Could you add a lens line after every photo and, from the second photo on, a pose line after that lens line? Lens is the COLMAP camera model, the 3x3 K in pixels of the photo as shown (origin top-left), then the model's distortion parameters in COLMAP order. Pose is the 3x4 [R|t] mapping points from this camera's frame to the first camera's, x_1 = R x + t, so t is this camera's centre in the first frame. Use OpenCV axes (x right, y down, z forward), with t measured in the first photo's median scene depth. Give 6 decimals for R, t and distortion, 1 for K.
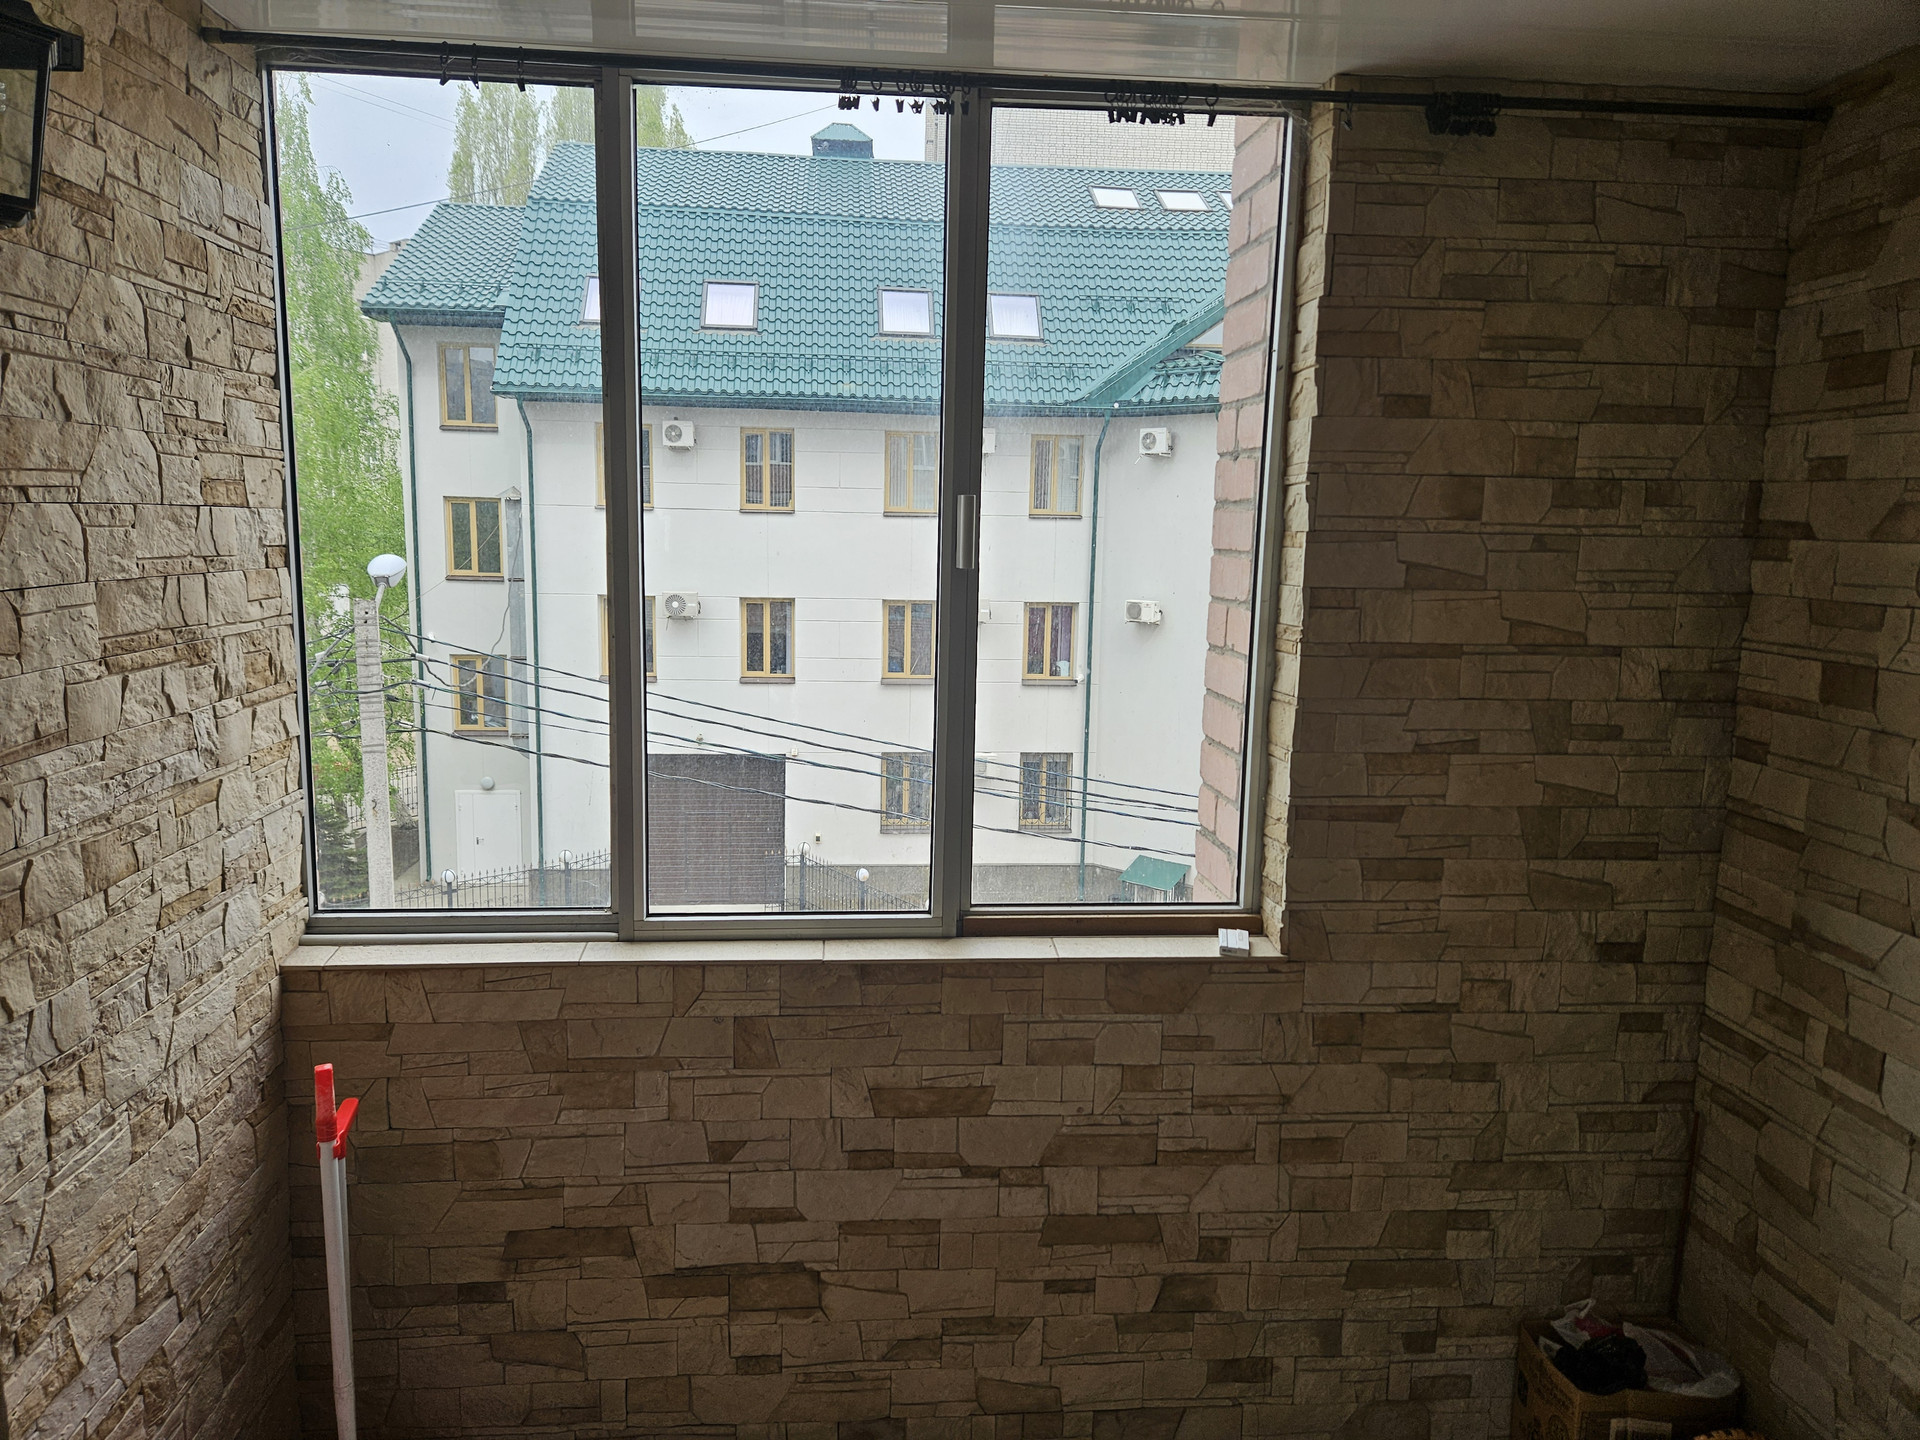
lens RADIAL K [[1283.9, 0, 957.0], [0, 1283.9, 712.0], [0, 0, 1]] dist [0.079878, -0.071353]
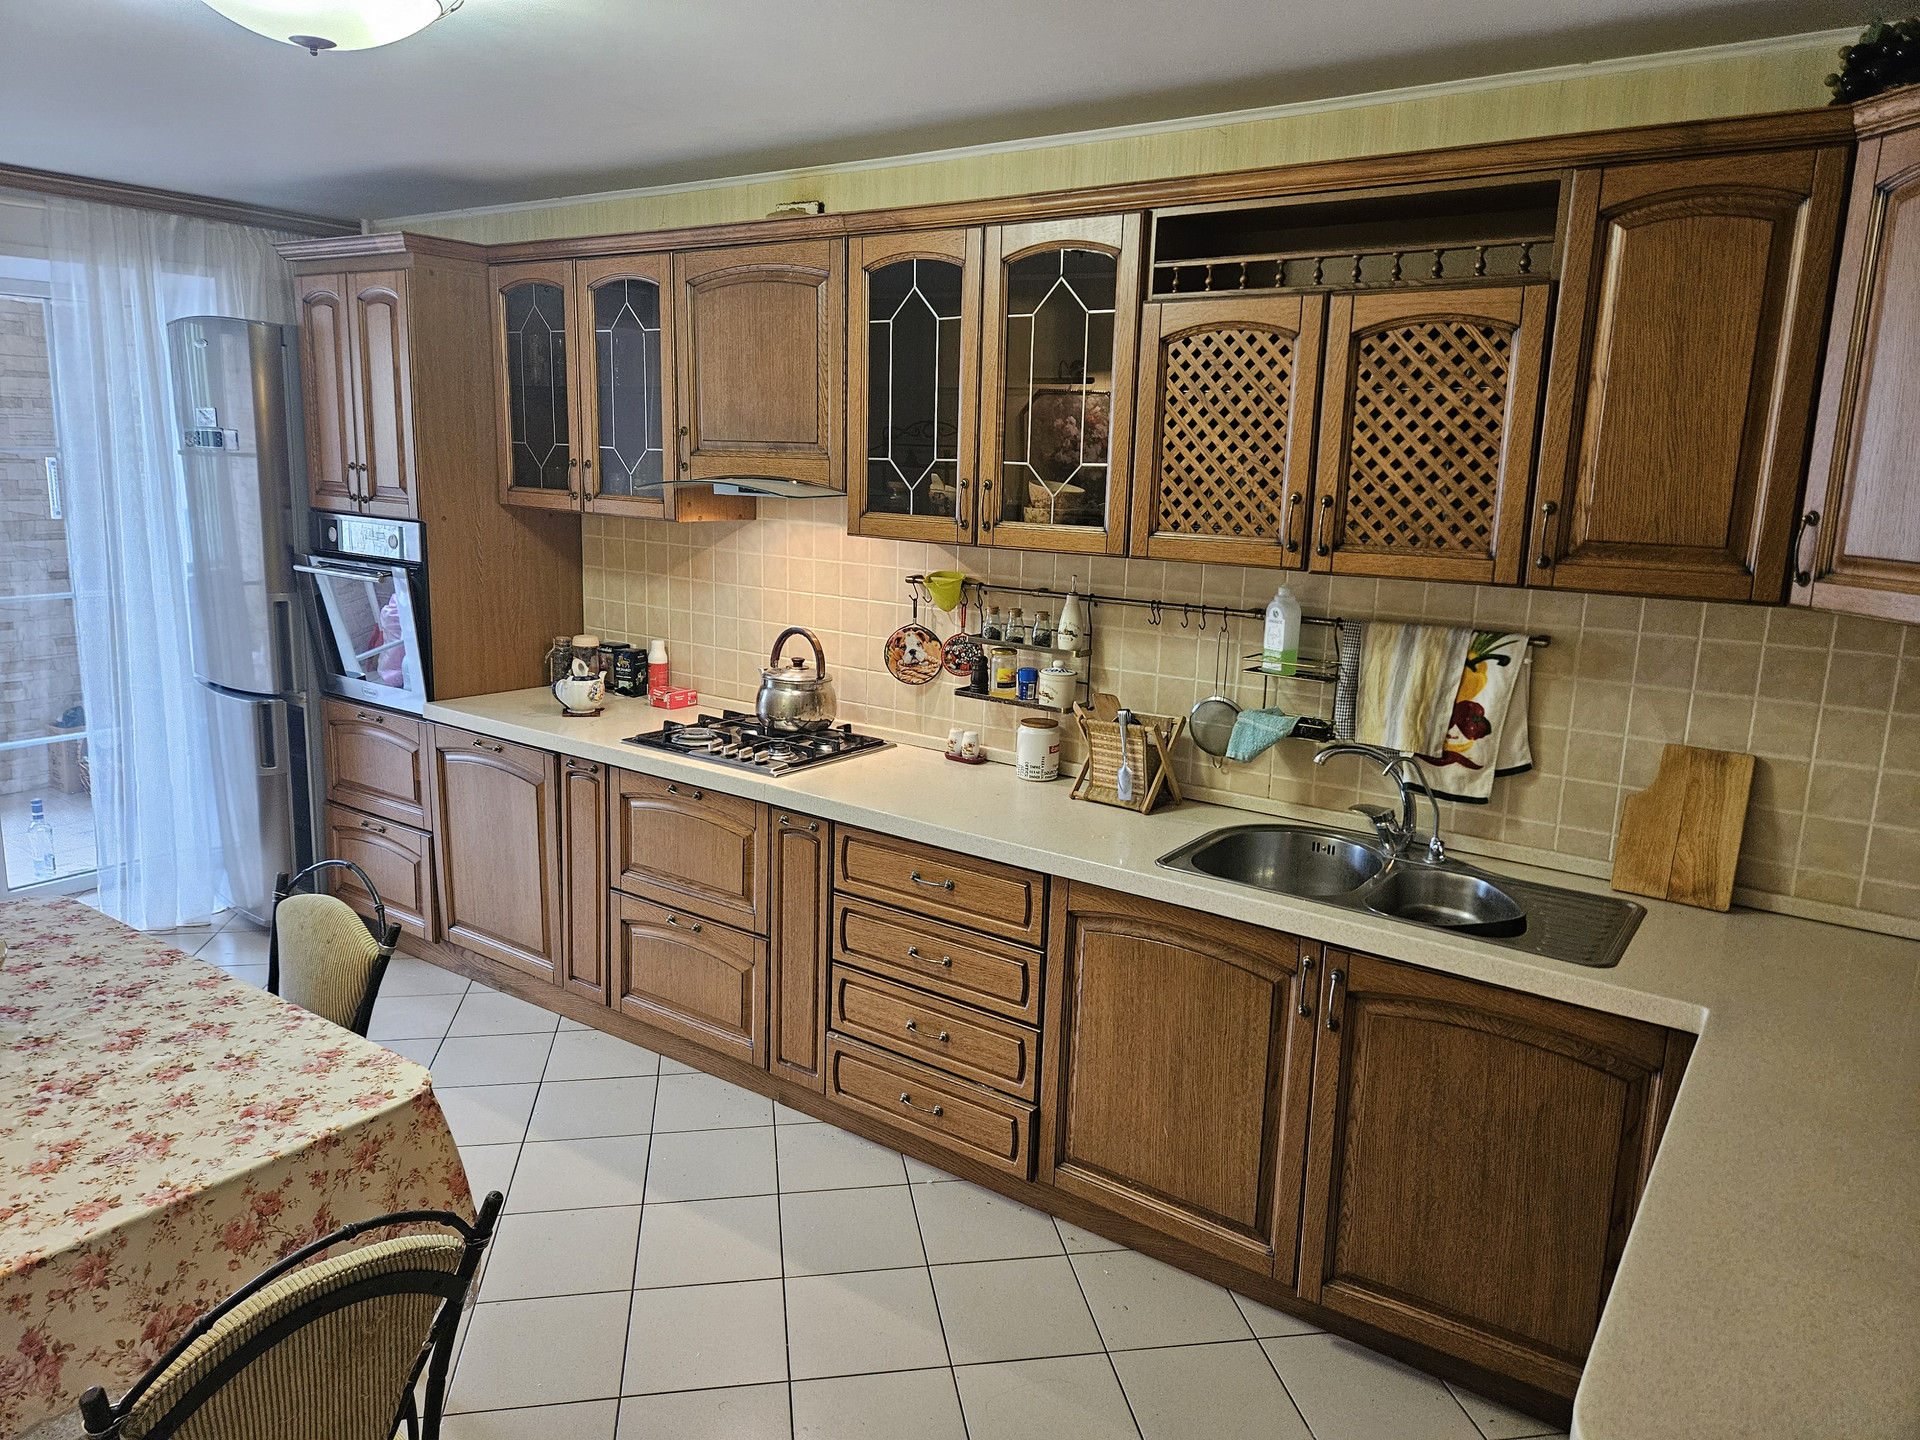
lens RADIAL K [[1283.9, 0, 959.1], [0, 1283.9, 694.2], [0, 0, 1]] dist [0.079878, -0.071353]
pose [[0.646404, -0.140652, 0.749919, -0.362429], [0.092468, 0.990059, 0.105987, 0.318272], [-0.757371, 0.000833, 0.652984, -2.215048]]
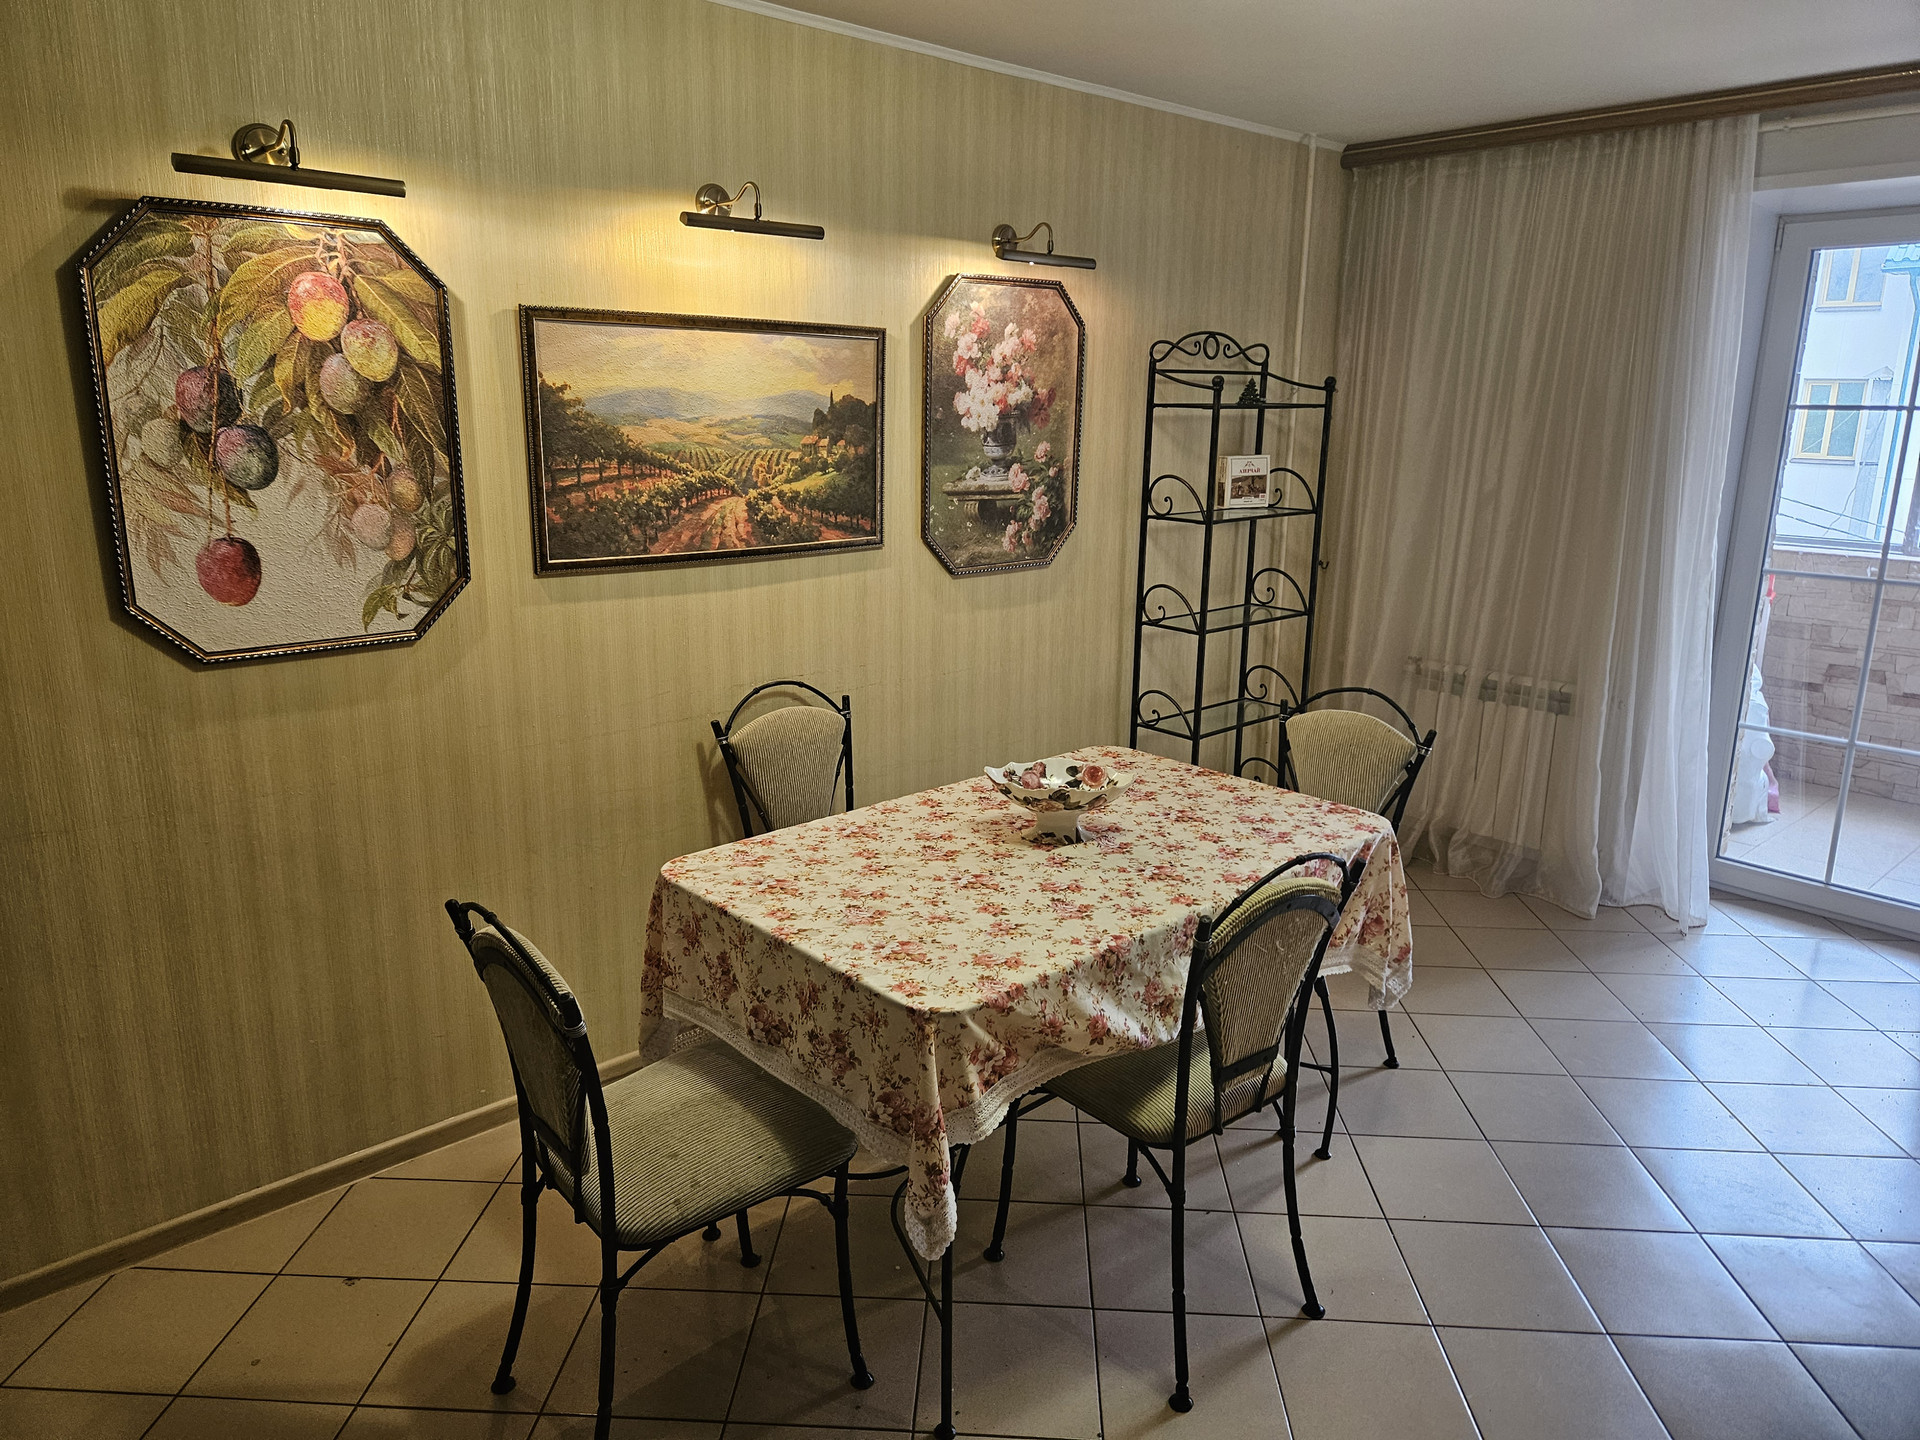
lens RADIAL K [[1283.9, 0, 954.7], [0, 1283.9, 692.9], [0, 0, 1]] dist [0.079878, -0.071353]
pose [[0.599571, 0.167483, -0.782601, 0.636625], [-0.113789, 0.985763, 0.123785, 0.325643], [0.792191, 0.014833, 0.610093, -1.888698]]
